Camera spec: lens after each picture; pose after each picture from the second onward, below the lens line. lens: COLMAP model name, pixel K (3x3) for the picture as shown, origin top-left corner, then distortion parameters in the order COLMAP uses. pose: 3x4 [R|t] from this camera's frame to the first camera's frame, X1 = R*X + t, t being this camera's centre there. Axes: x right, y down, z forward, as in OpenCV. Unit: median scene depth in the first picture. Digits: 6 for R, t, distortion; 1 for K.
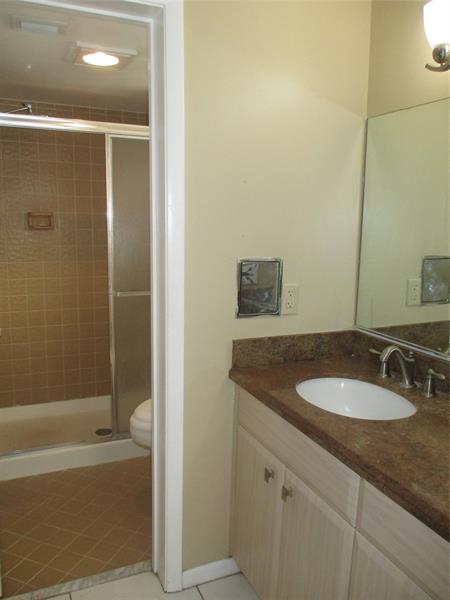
lens RADIAL K [[482.8, 0, 225.0], [0, 482.8, 300.0], [0, 0, 1]] dist [-0.078999, 0.002421]
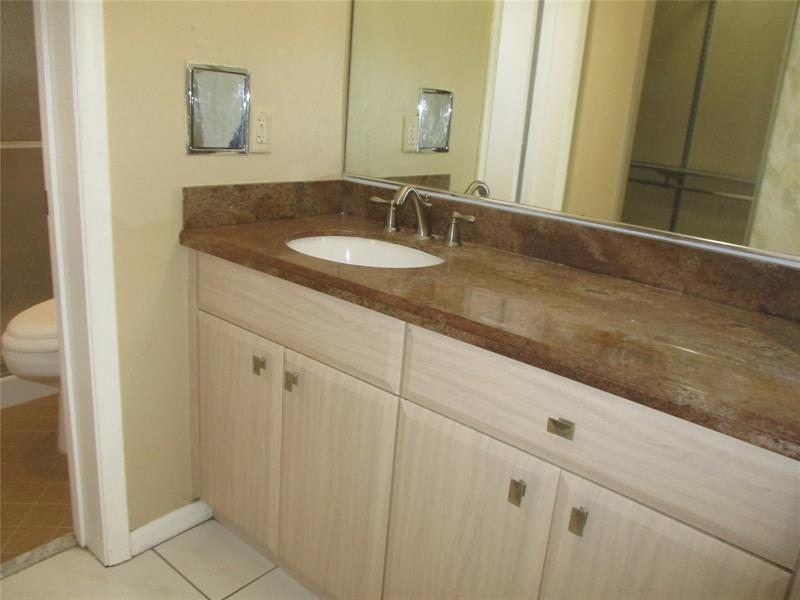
lens RADIAL K [[643.7, 0, 401.1], [0, 643.7, 314.4], [0, 0, 1]] dist [-0.078999, 0.002421]
pose [[0.892405, -0.084110, 0.443326, -0.120783], [0.009604, 0.985792, 0.167698, 0.111364], [-0.451132, -0.145397, 0.880533, 0.048623]]
